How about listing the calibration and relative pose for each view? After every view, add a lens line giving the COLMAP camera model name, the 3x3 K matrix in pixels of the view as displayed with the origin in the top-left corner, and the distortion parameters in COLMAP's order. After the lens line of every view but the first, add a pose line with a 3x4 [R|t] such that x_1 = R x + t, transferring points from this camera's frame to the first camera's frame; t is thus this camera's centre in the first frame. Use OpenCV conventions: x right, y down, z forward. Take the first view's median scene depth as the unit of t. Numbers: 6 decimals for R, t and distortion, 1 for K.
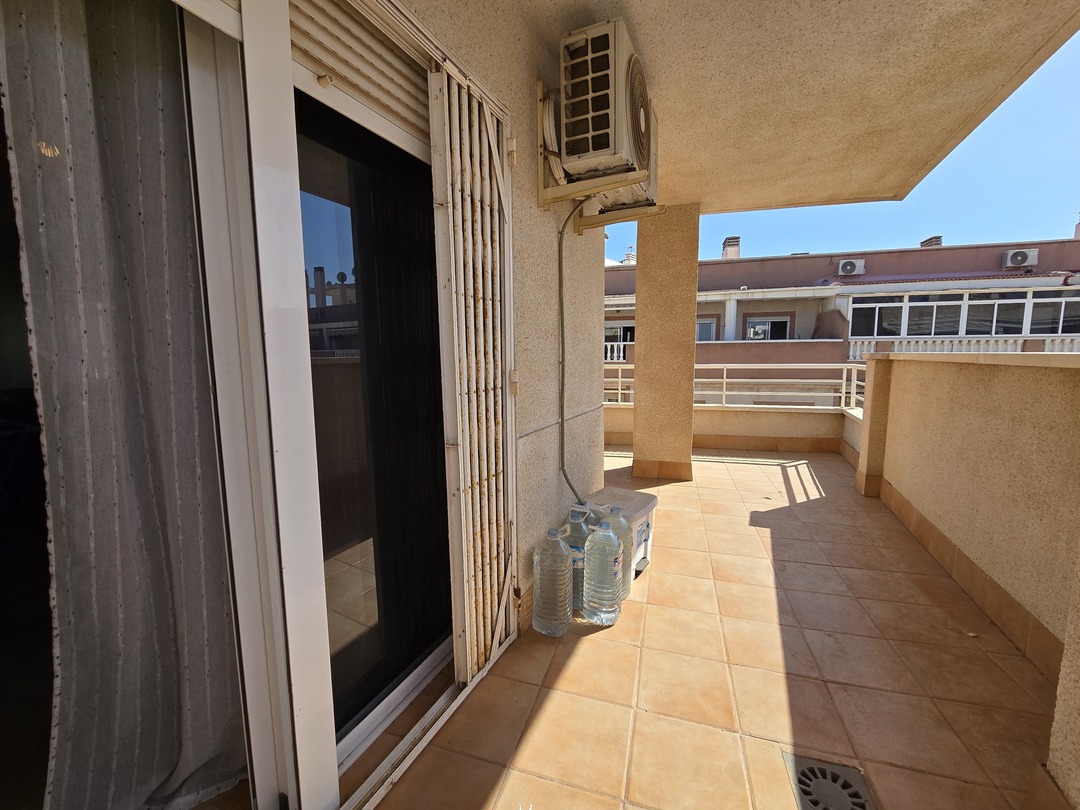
lens RADIAL K [[445.0, 0, 537.7], [0, 445.0, 405.8], [0, 0, 1]] dist [-0.009238, 0.001716]
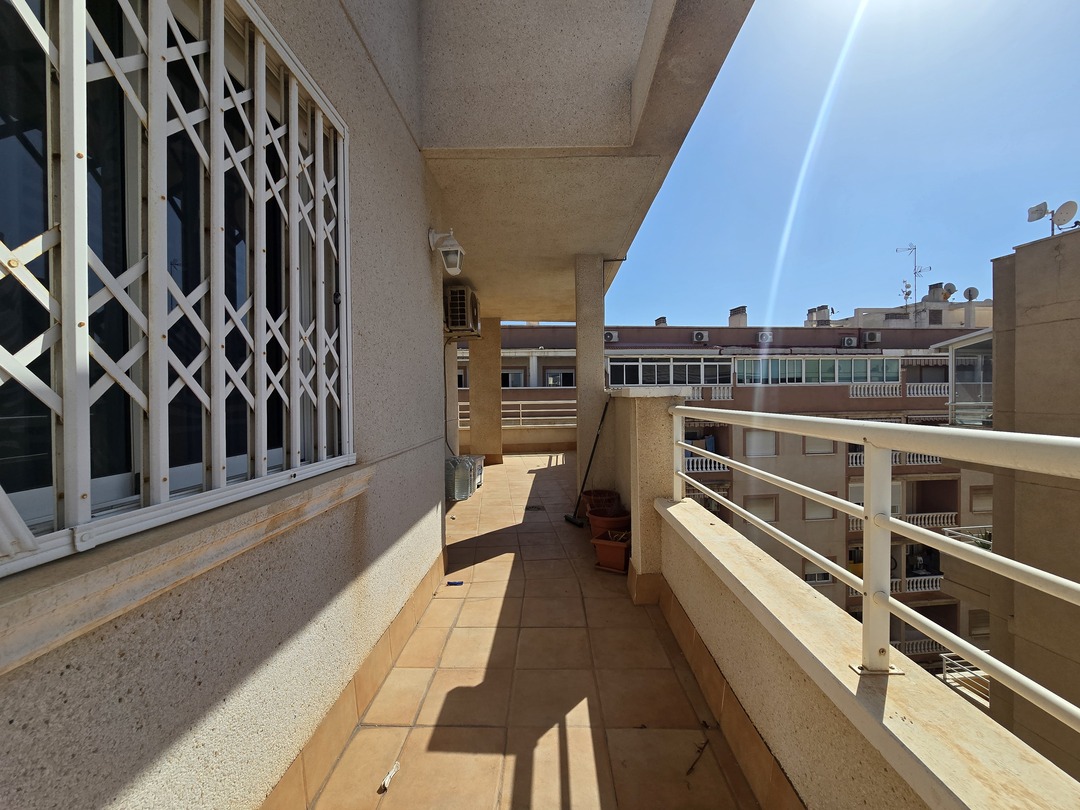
lens RADIAL K [[445.0, 0, 541.3], [0, 445.0, 405.4], [0, 0, 1]] dist [-0.009238, 0.001716]
pose [[0.920612, -0.009957, 0.390351, -0.070829], [0.049262, 0.994649, -0.090810, 0.033301], [-0.387358, 0.102831, 0.916176, -0.246339]]
